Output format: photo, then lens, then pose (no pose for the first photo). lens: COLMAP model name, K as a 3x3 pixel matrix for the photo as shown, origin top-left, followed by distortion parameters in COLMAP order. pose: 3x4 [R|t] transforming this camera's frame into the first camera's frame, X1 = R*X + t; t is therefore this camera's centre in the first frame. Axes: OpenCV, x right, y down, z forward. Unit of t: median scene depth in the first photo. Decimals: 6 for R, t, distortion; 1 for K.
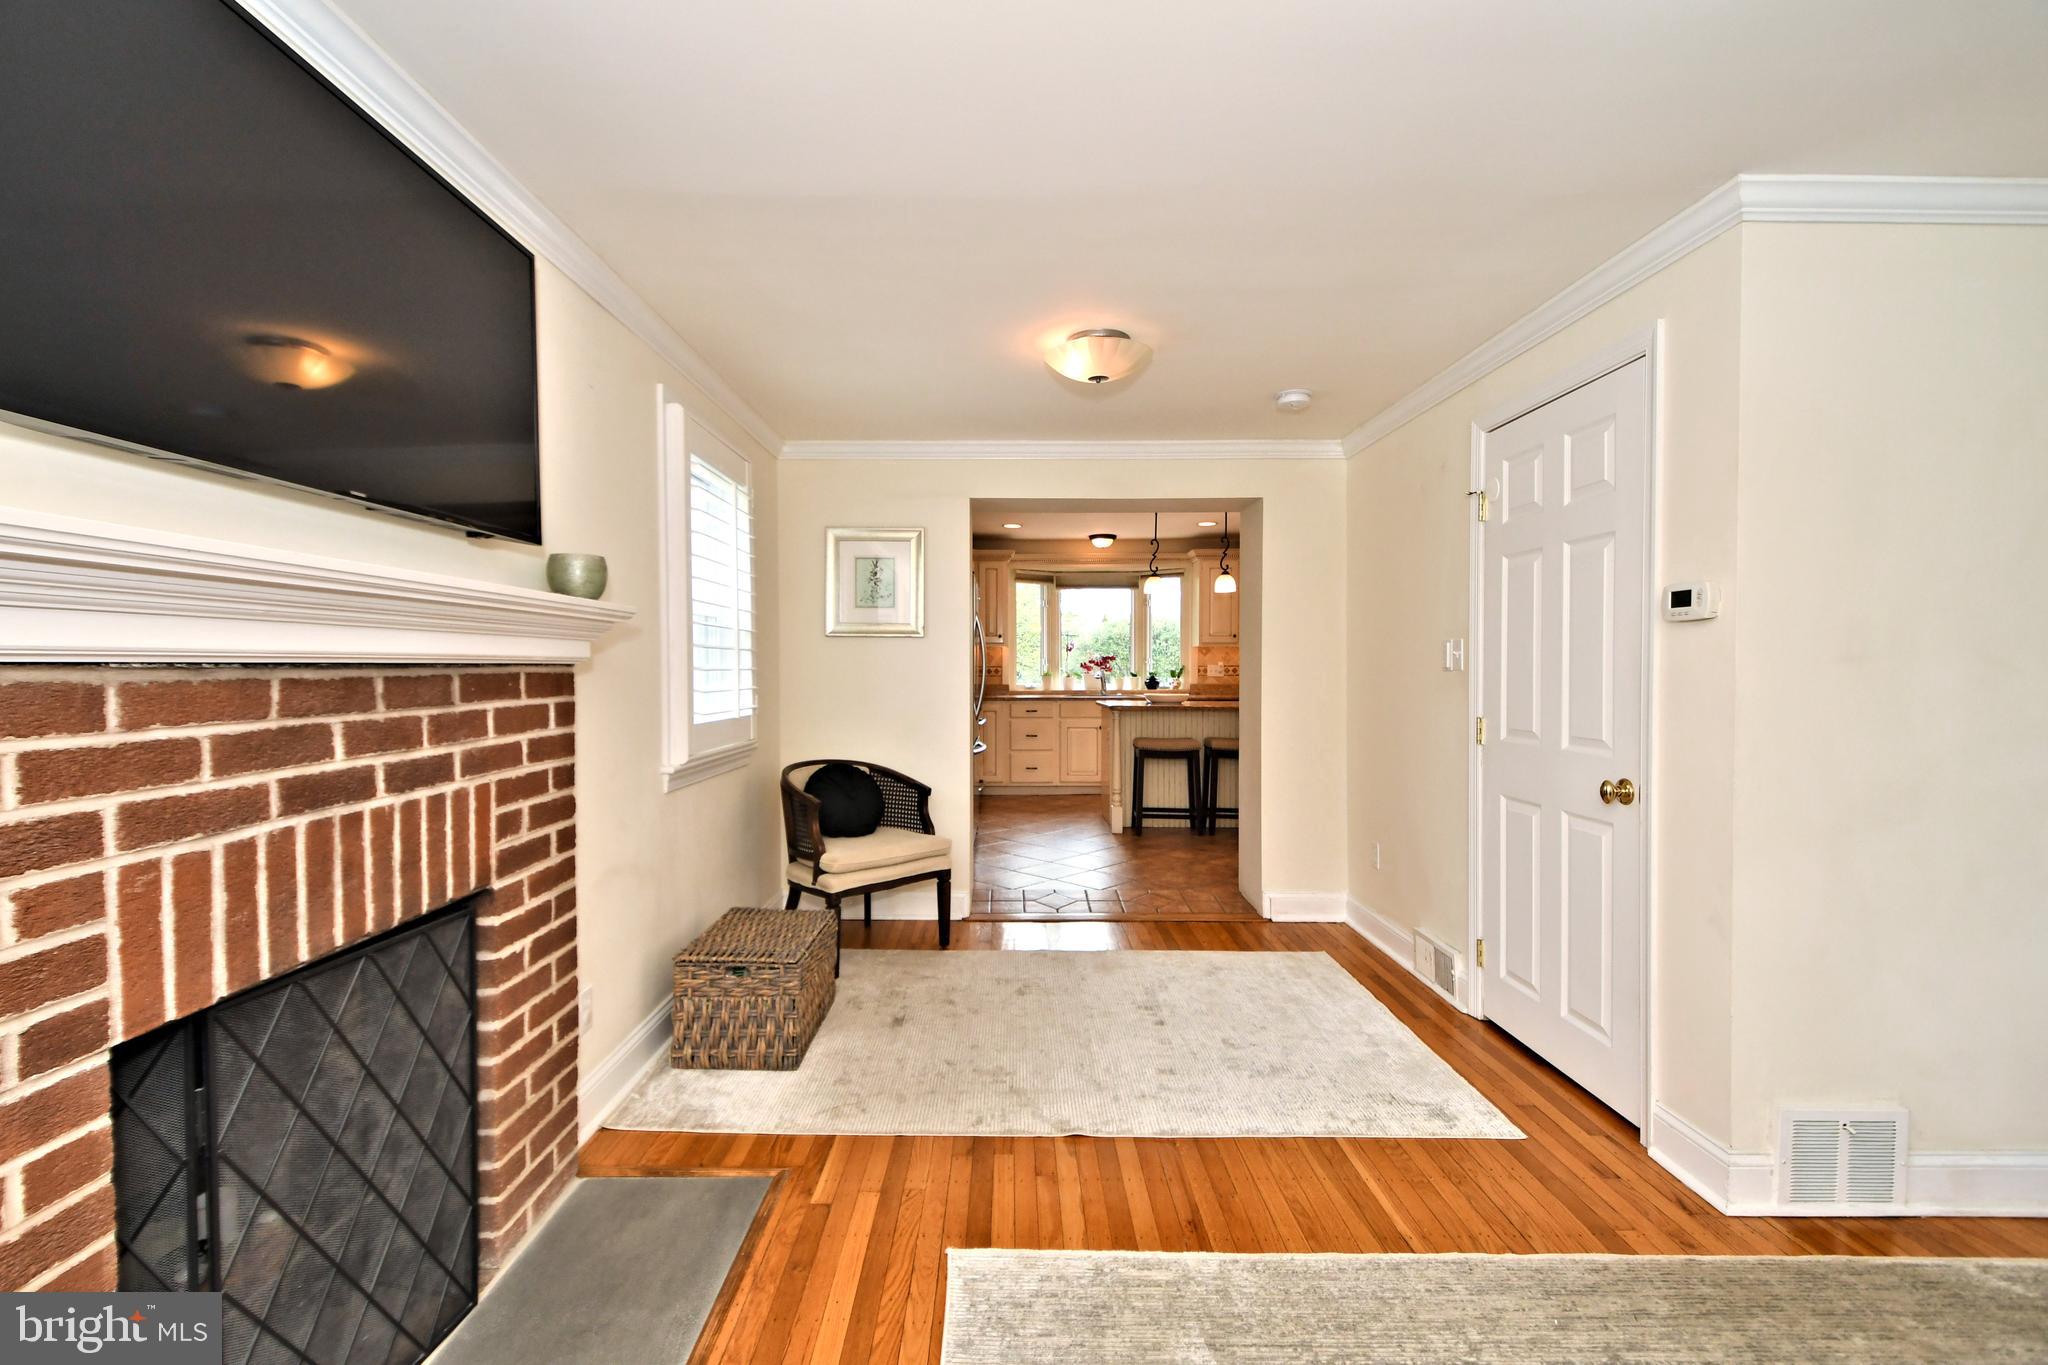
lens RADIAL K [[873.3, 0, 1024.0], [0, 873.3, 682.5], [0, 0, 1]] dist [-0.028219, -0.000746]
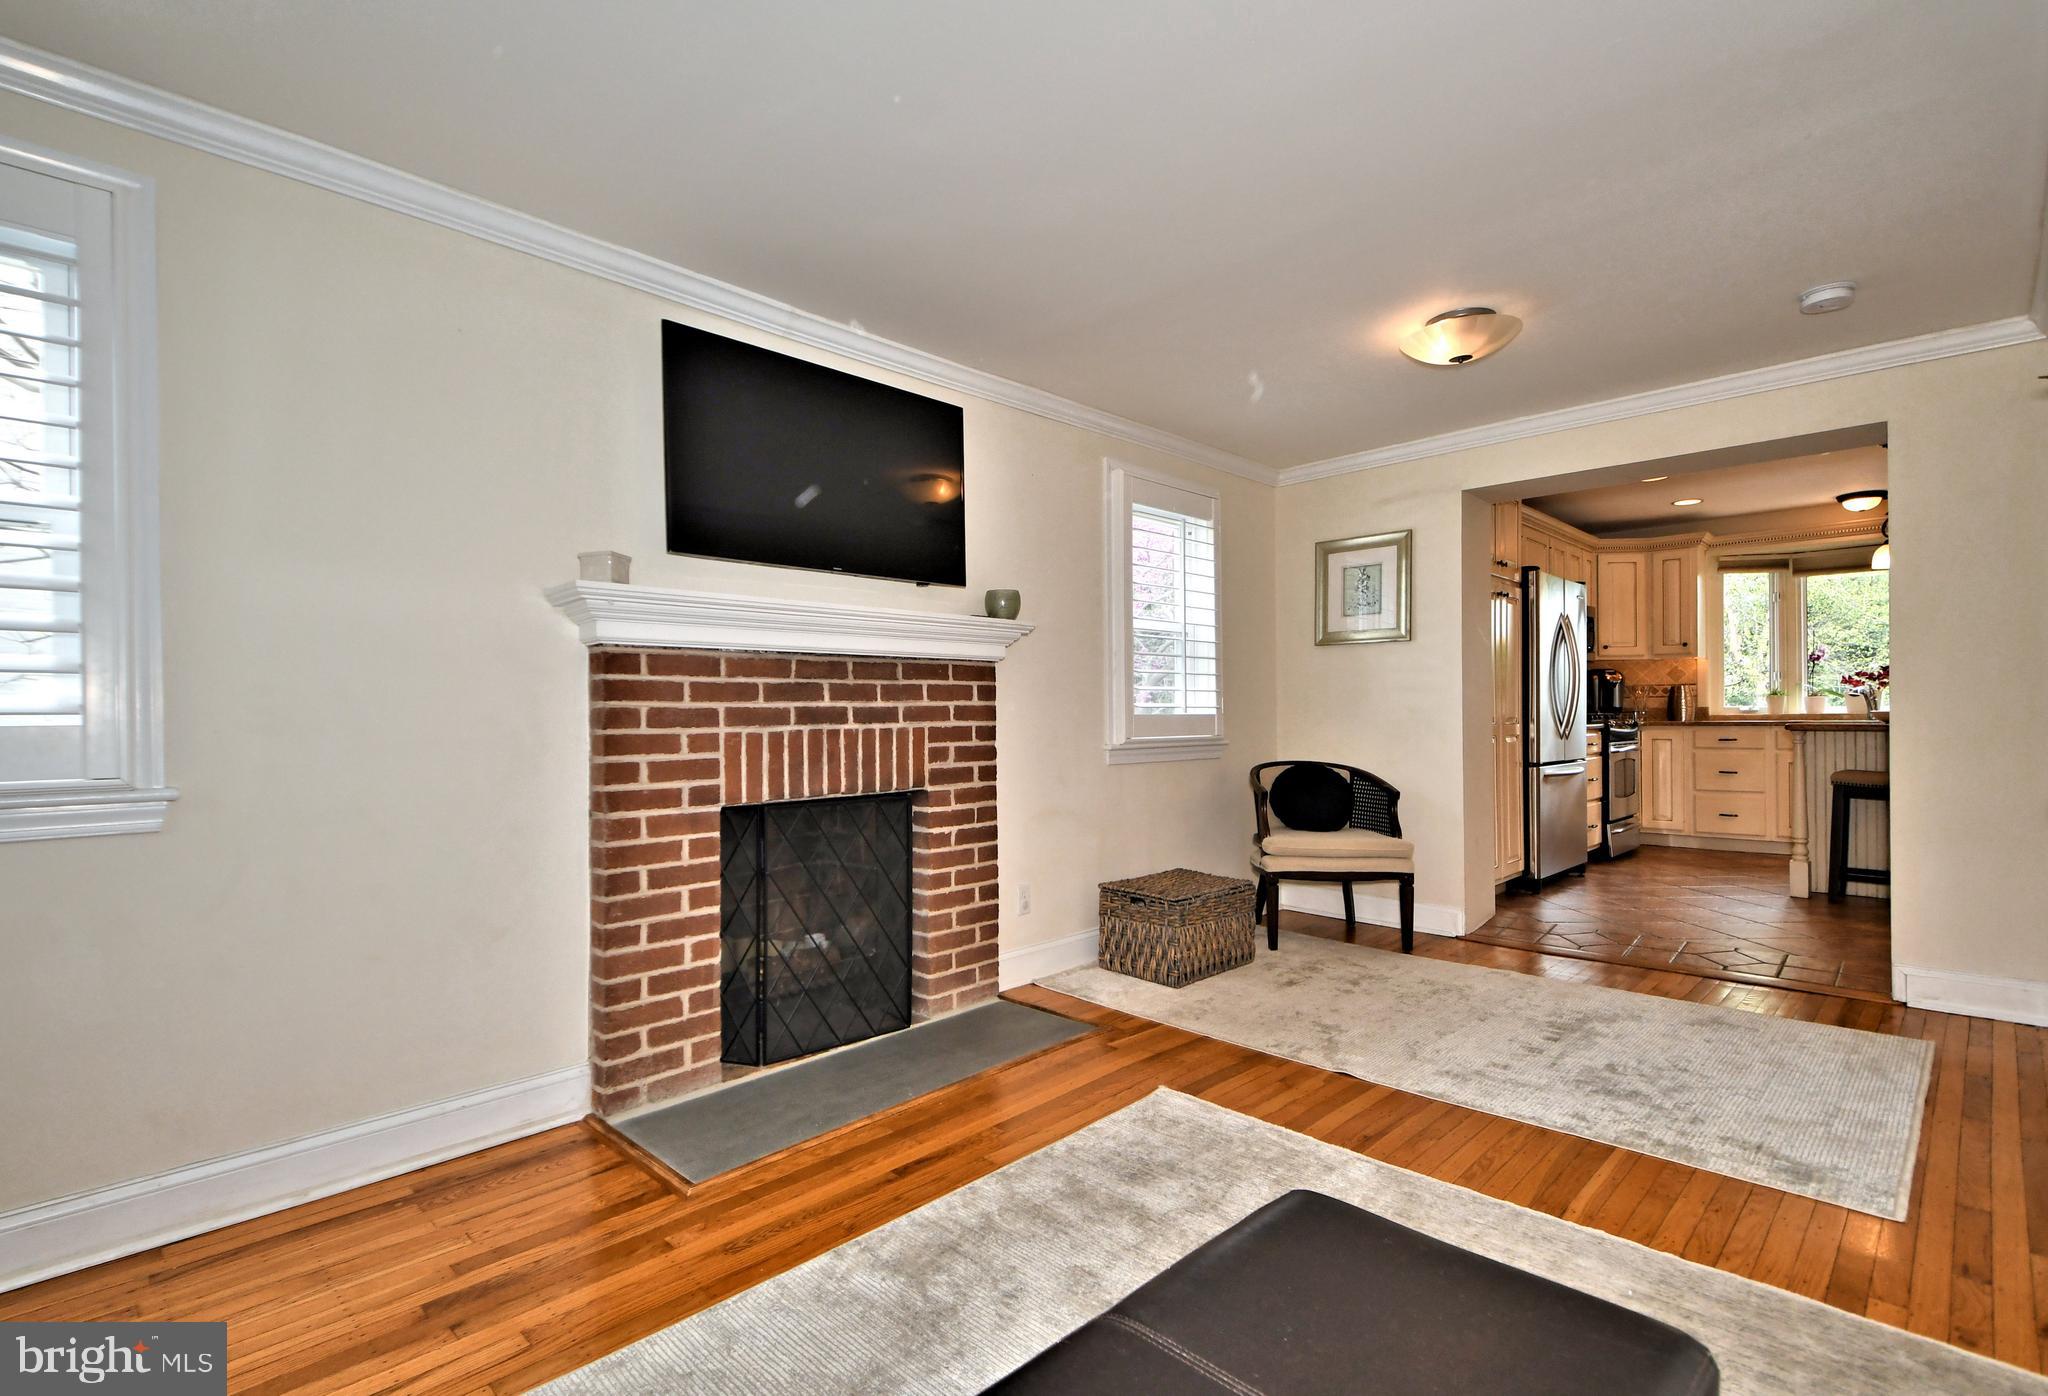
lens RADIAL K [[975.0, 0, 1024.0], [0, 975.0, 713.4], [0, 0, 1]] dist [0.041491, -0.023624]
pose [[0.709196, -0.007061, -0.704976, 0.852409], [-0.003394, 0.999904, -0.013430, 0.109265], [0.705003, 0.011917, 0.709104, -0.223390]]
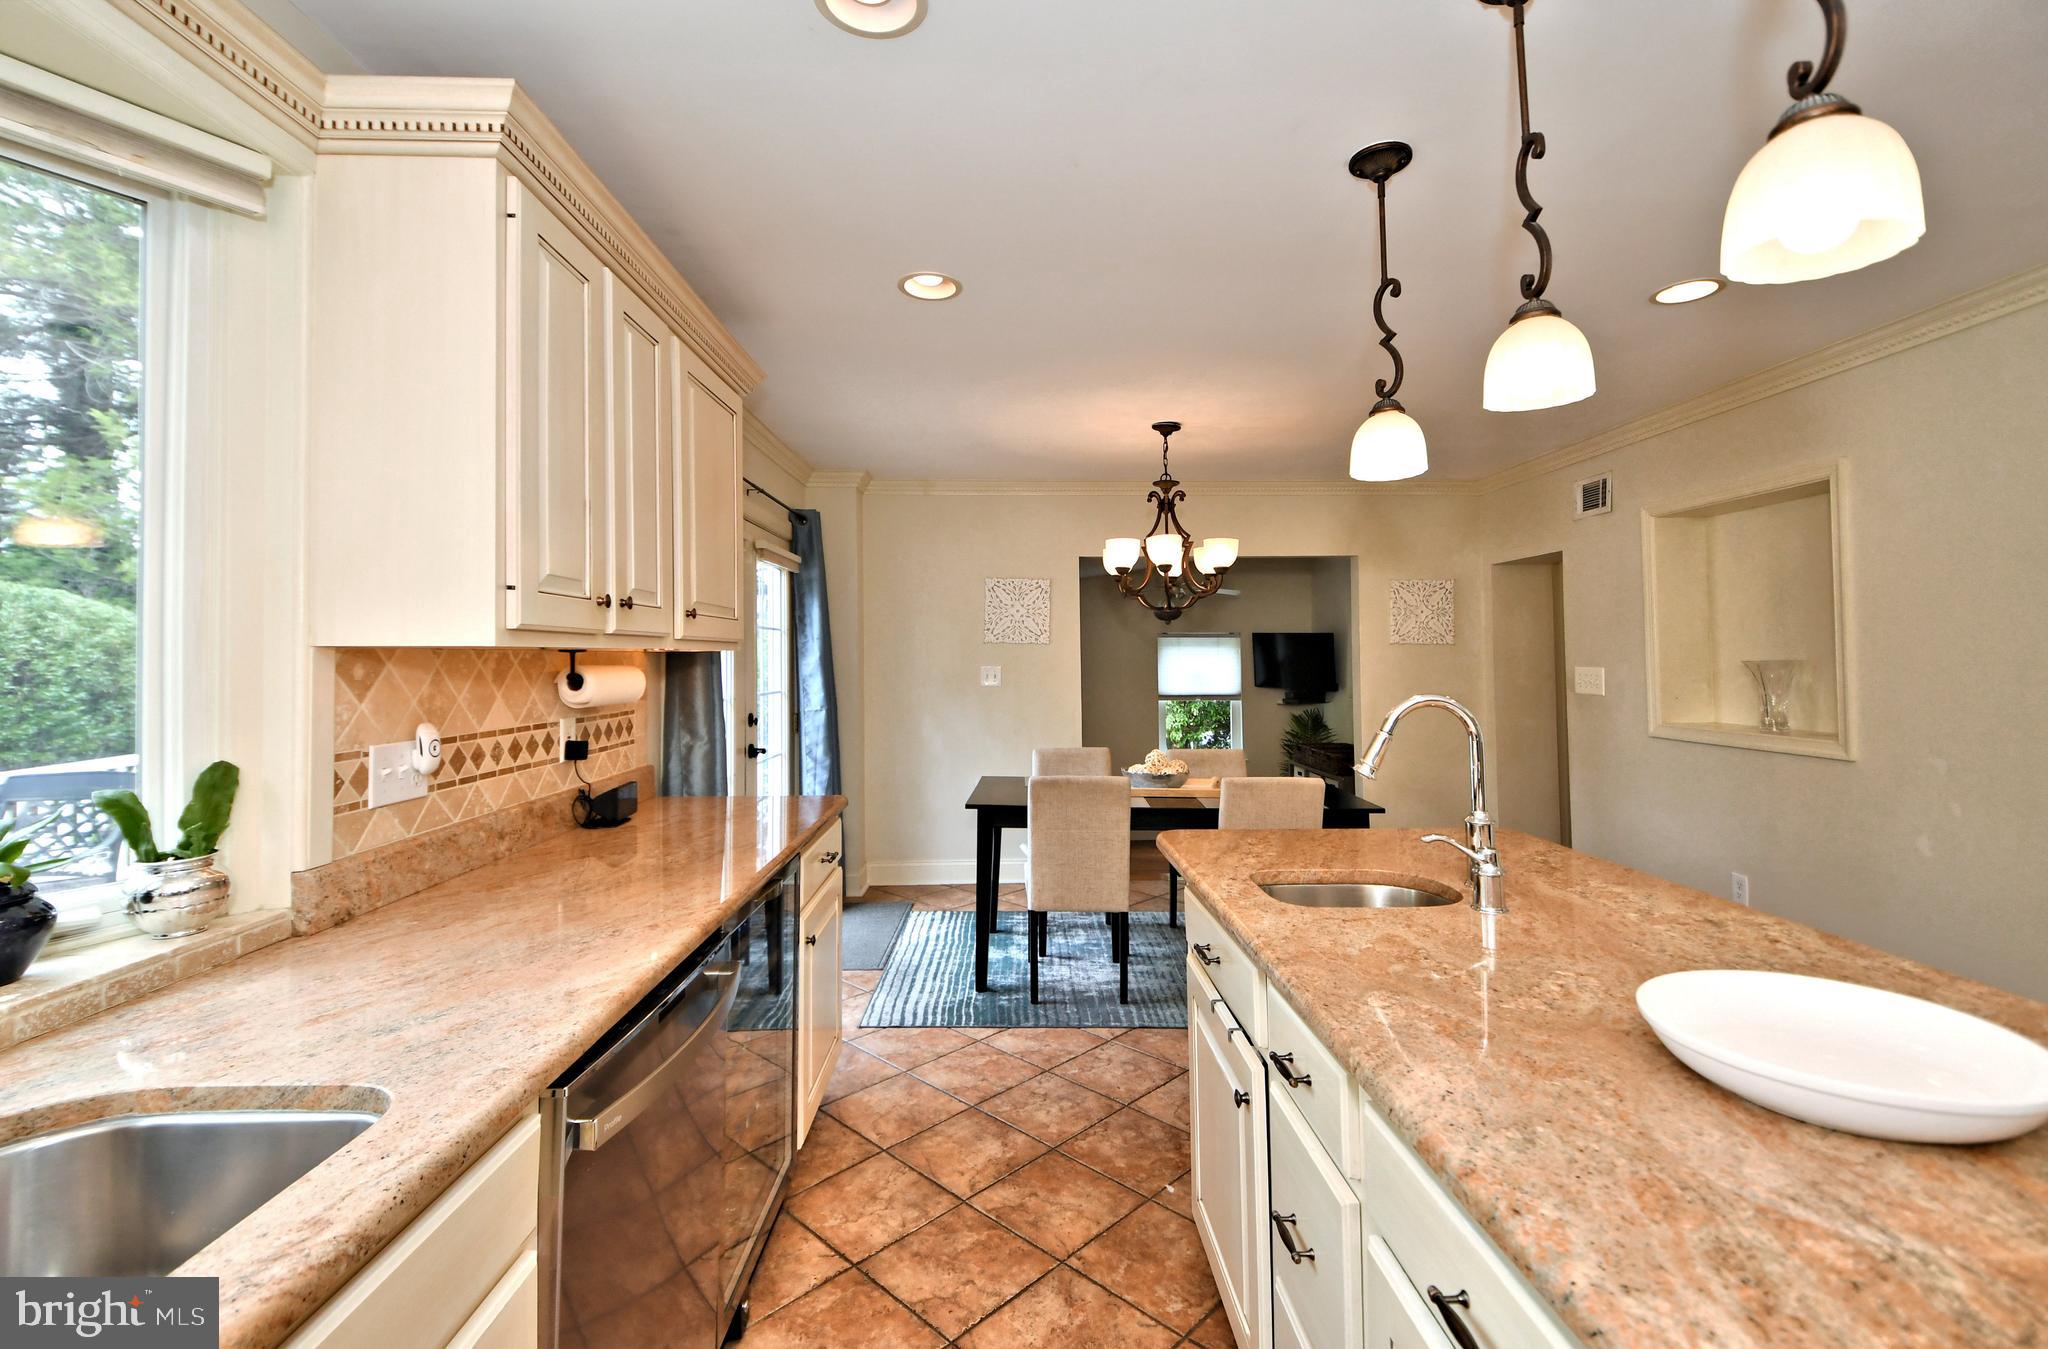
lens RADIAL K [[907.4, 0, 1033.1], [0, 907.4, 622.6], [0, 0, 1]] dist [0.027777, -0.016587]
pose [[-0.012704, 0.037114, 0.999230, 0.074482], [0.020494, 0.999111, -0.036849, -0.183586], [-0.999709, 0.020010, -0.013453, 4.398875]]
